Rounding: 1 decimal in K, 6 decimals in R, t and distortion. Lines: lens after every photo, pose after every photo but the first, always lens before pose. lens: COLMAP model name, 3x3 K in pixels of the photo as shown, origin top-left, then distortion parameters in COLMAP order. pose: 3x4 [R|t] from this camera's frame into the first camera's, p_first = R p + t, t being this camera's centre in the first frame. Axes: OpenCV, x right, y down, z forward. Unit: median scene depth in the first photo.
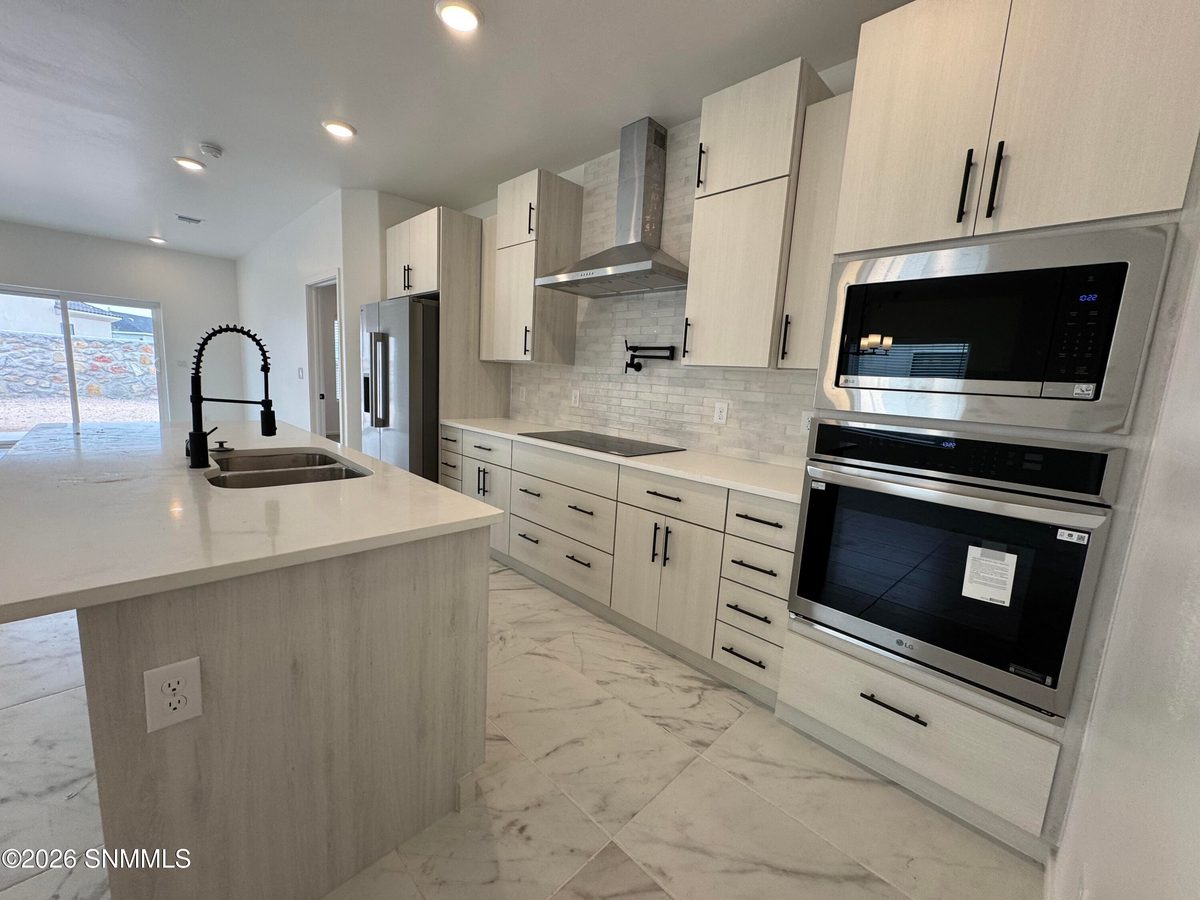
lens RADIAL K [[477.3, 0, 594.7], [0, 477.3, 450.2], [0, 0, 1]] dist [-0.001322, -0.000585]
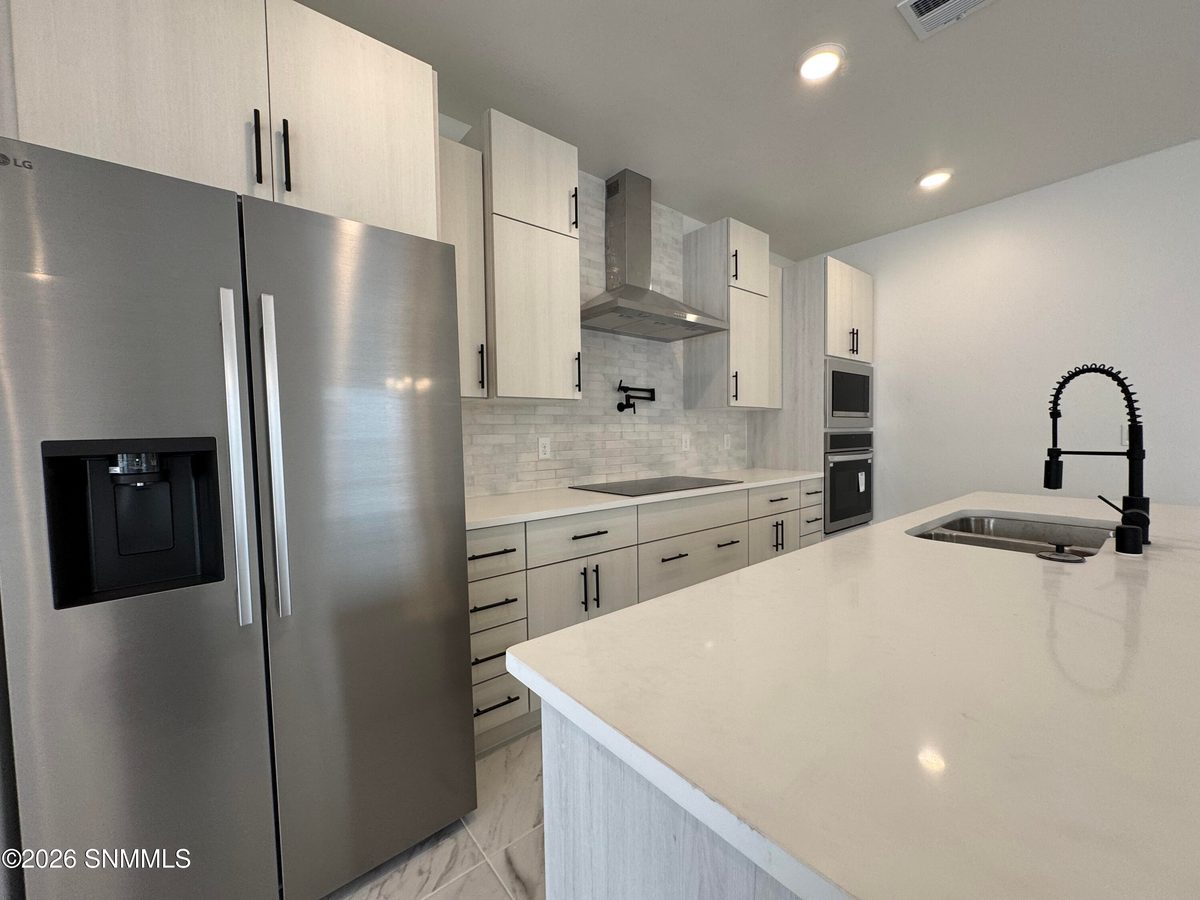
lens RADIAL K [[477.3, 0, 594.8], [0, 477.3, 451.8], [0, 0, 1]] dist [-0.001322, -0.000585]
pose [[0.106764, -0.100667, 0.989175, -1.000555], [0.169163, 0.982196, 0.081699, -0.193159], [-0.979788, 0.158609, 0.121893, 1.051448]]
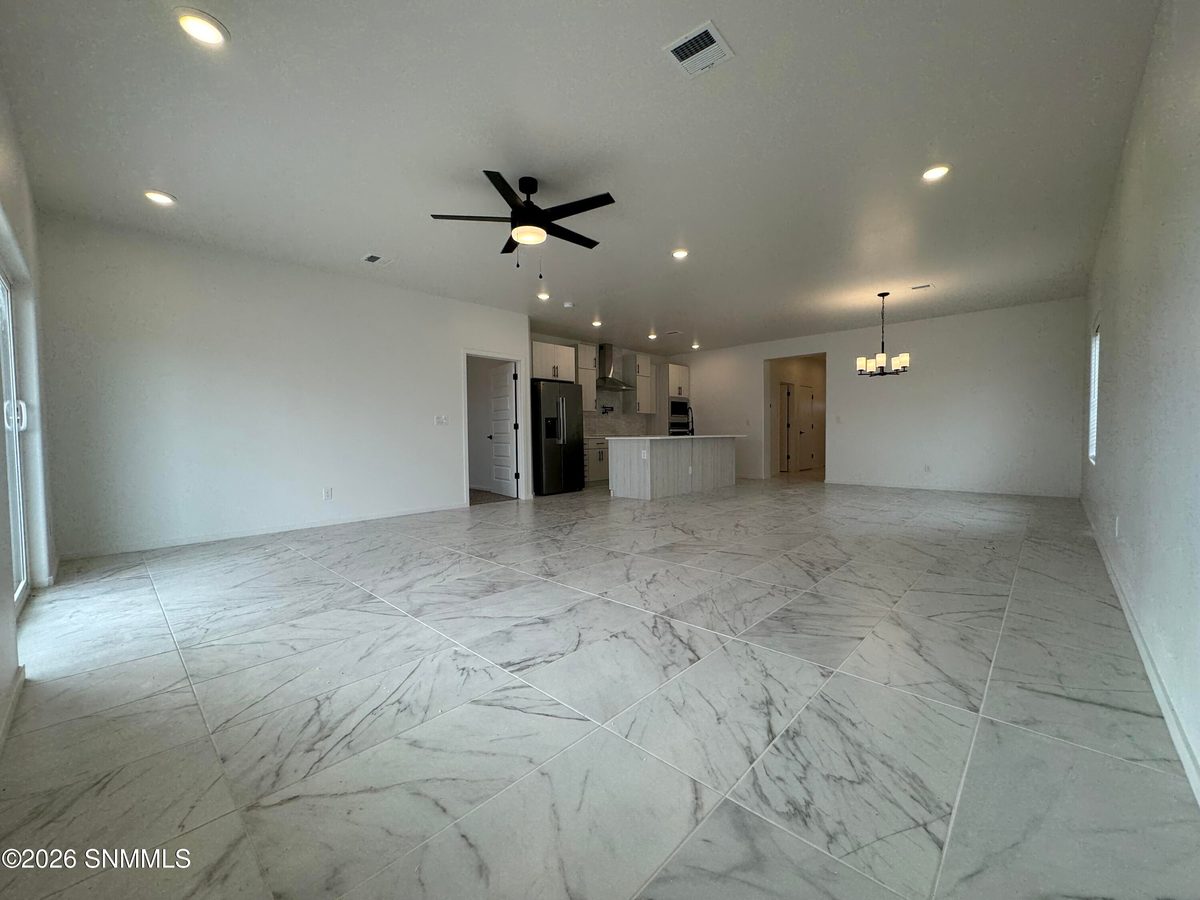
lens RADIAL K [[477.3, 0, 598.9], [0, 477.3, 452.3], [0, 0, 1]] dist [-0.001322, -0.000585]
pose [[-0.033503, -0.094722, 0.994940, -3.408870], [0.162286, 0.981772, 0.098933, -0.262386], [-0.986175, 0.164779, -0.017520, 1.250021]]
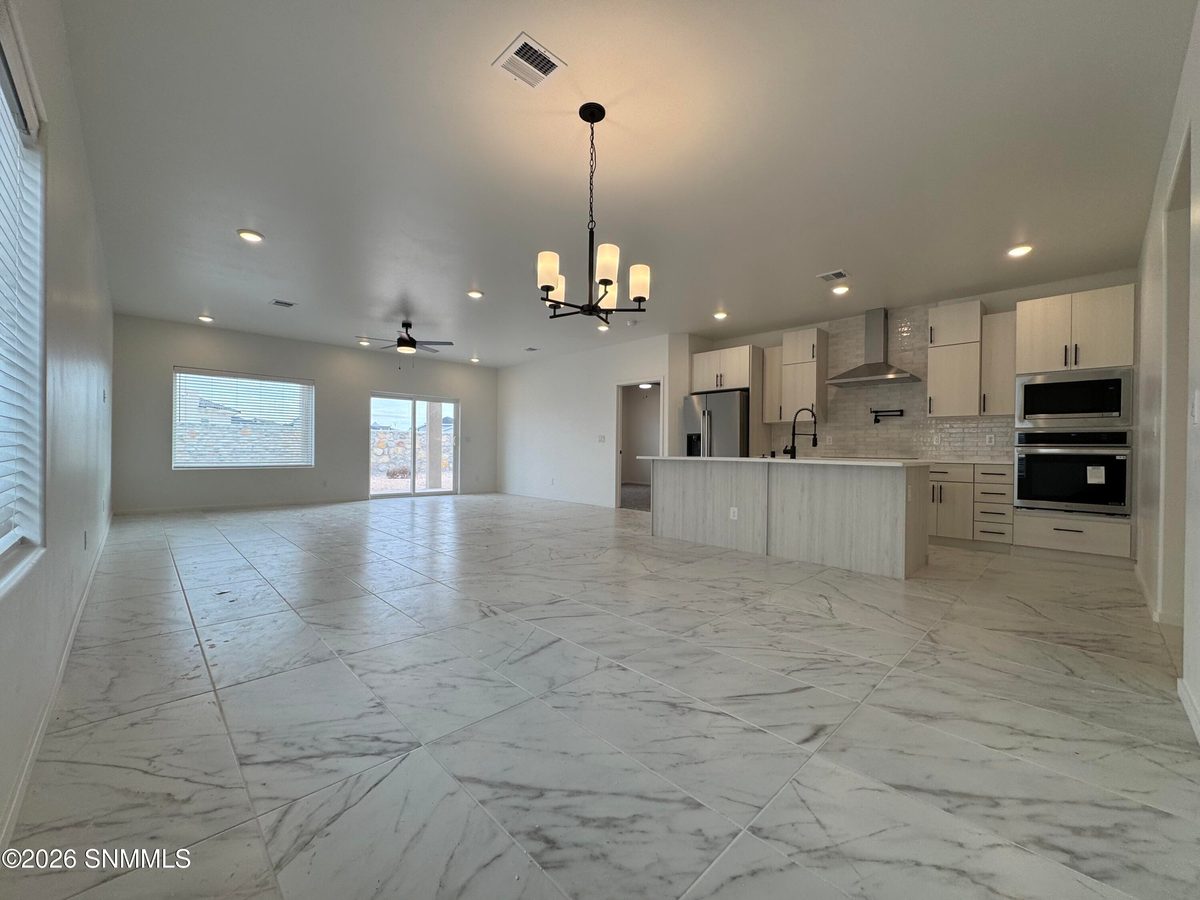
lens RADIAL K [[477.3, 0, 597.4], [0, 477.3, 451.9], [0, 0, 1]] dist [-0.001322, -0.000585]
pose [[0.998987, -0.044870, -0.003308, -1.178050], [0.043903, 0.988252, -0.146393, 0.209372], [0.009838, 0.146100, 0.989221, -1.041500]]
